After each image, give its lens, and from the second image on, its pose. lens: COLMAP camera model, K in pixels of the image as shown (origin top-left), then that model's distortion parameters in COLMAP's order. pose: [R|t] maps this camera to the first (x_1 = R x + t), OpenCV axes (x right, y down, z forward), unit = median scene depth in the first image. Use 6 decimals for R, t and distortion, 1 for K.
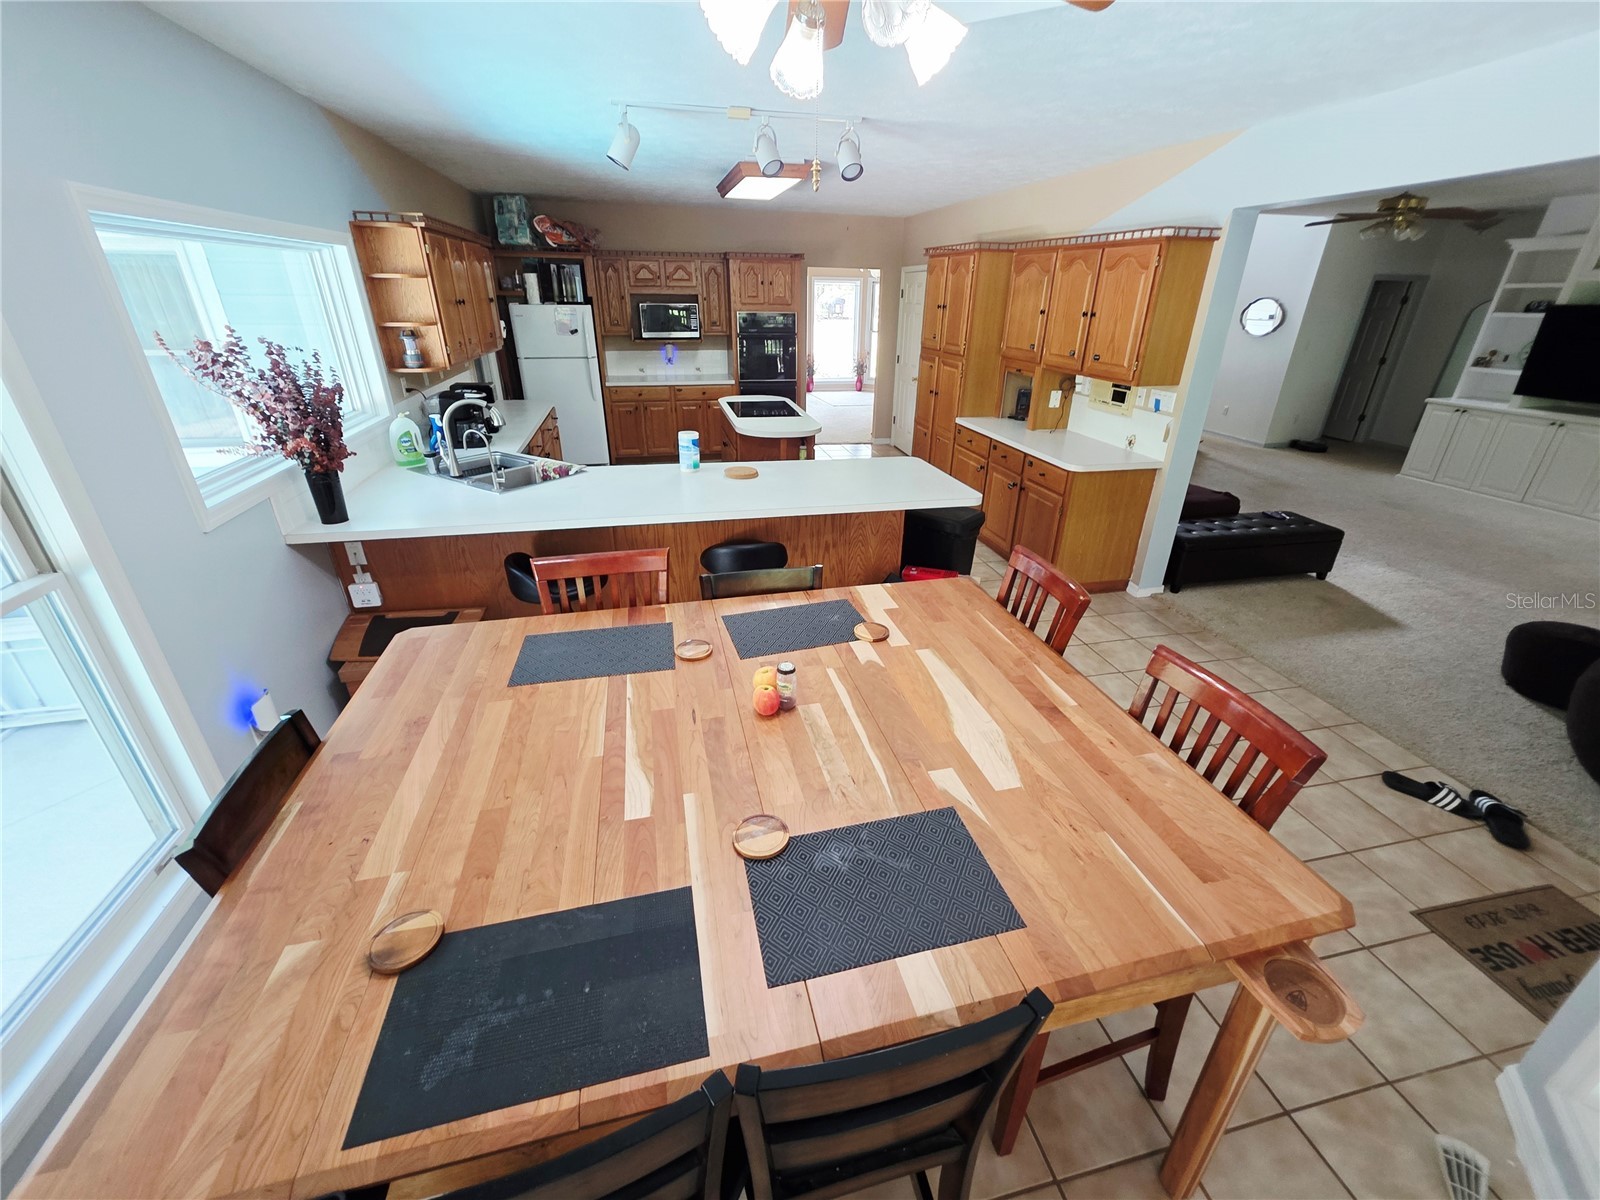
lens RADIAL K [[640.1, 0, 807.0], [0, 640.1, 589.9], [0, 0, 1]] dist [0.000109, -0.000680]
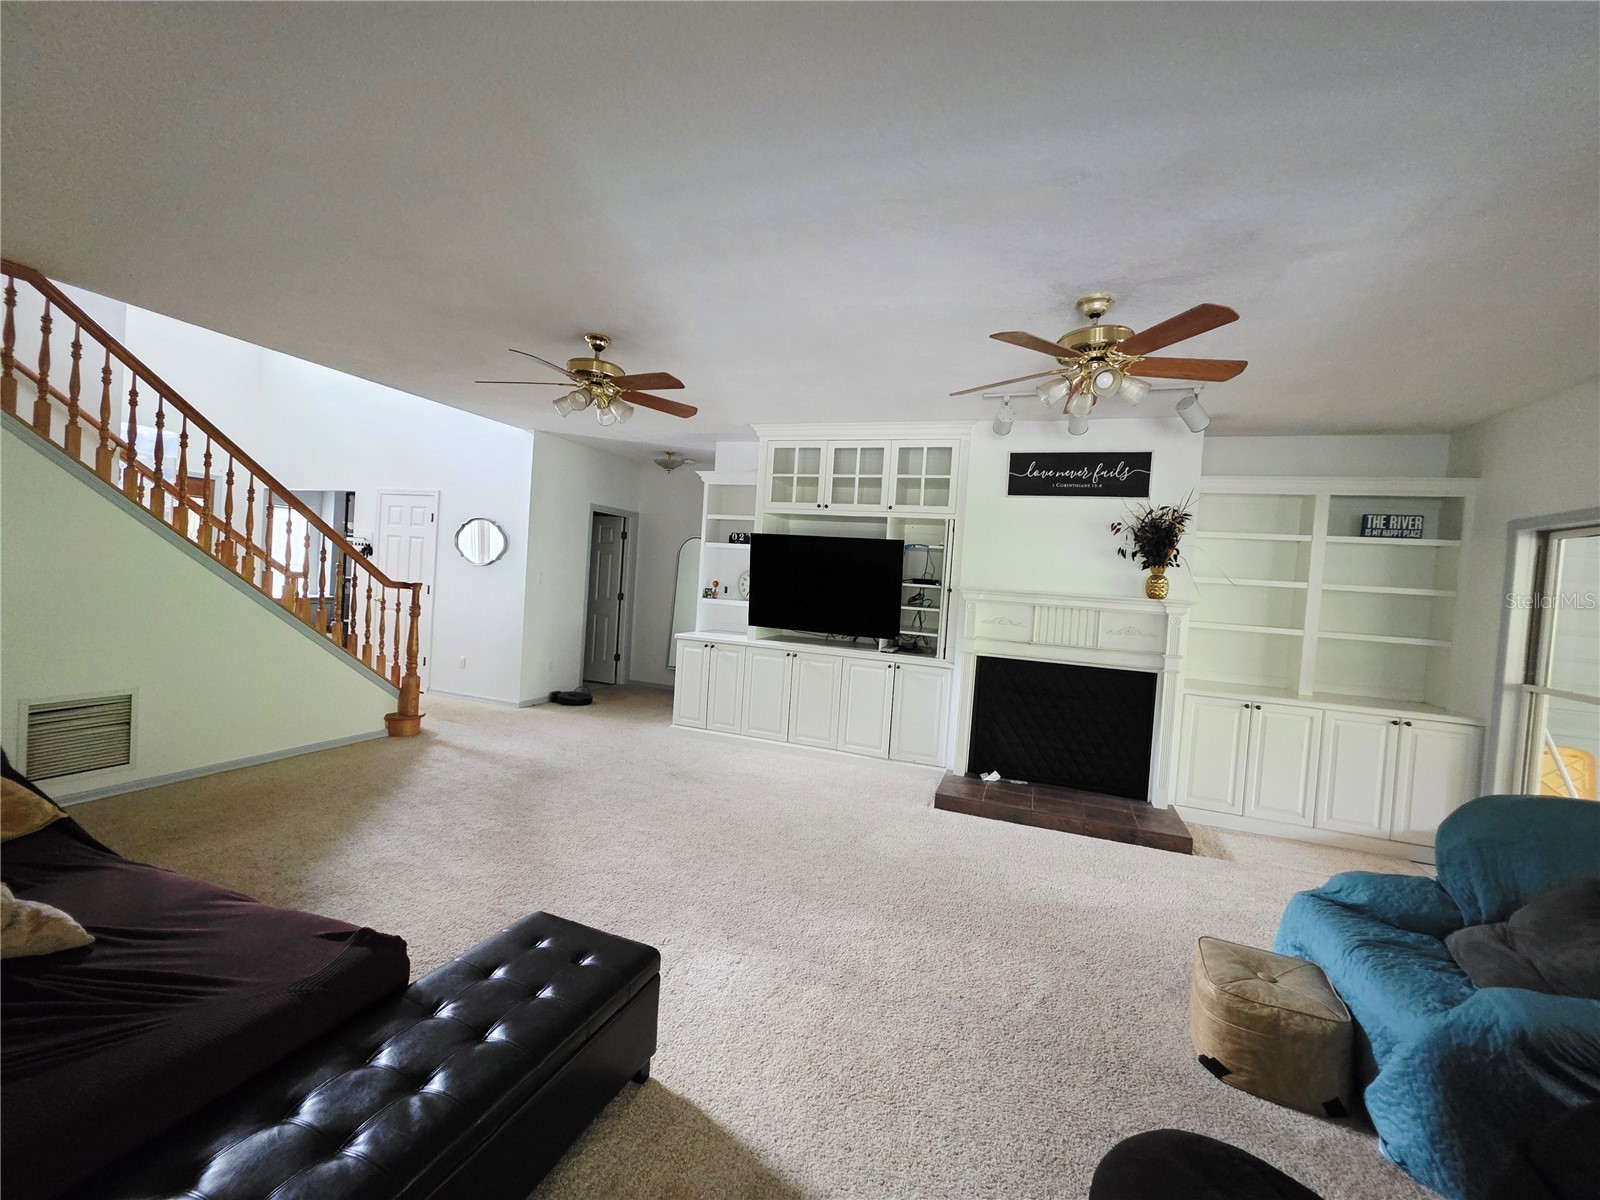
lens RADIAL K [[640.1, 0, 807.0], [0, 640.1, 589.9], [0, 0, 1]] dist [0.000109, -0.000680]
pose [[0.546580, 0.008374, 0.837365, 0.382894], [0.295870, 0.933526, -0.202461, -0.140767], [-0.783397, 0.358412, 0.507769, 0.443804]]
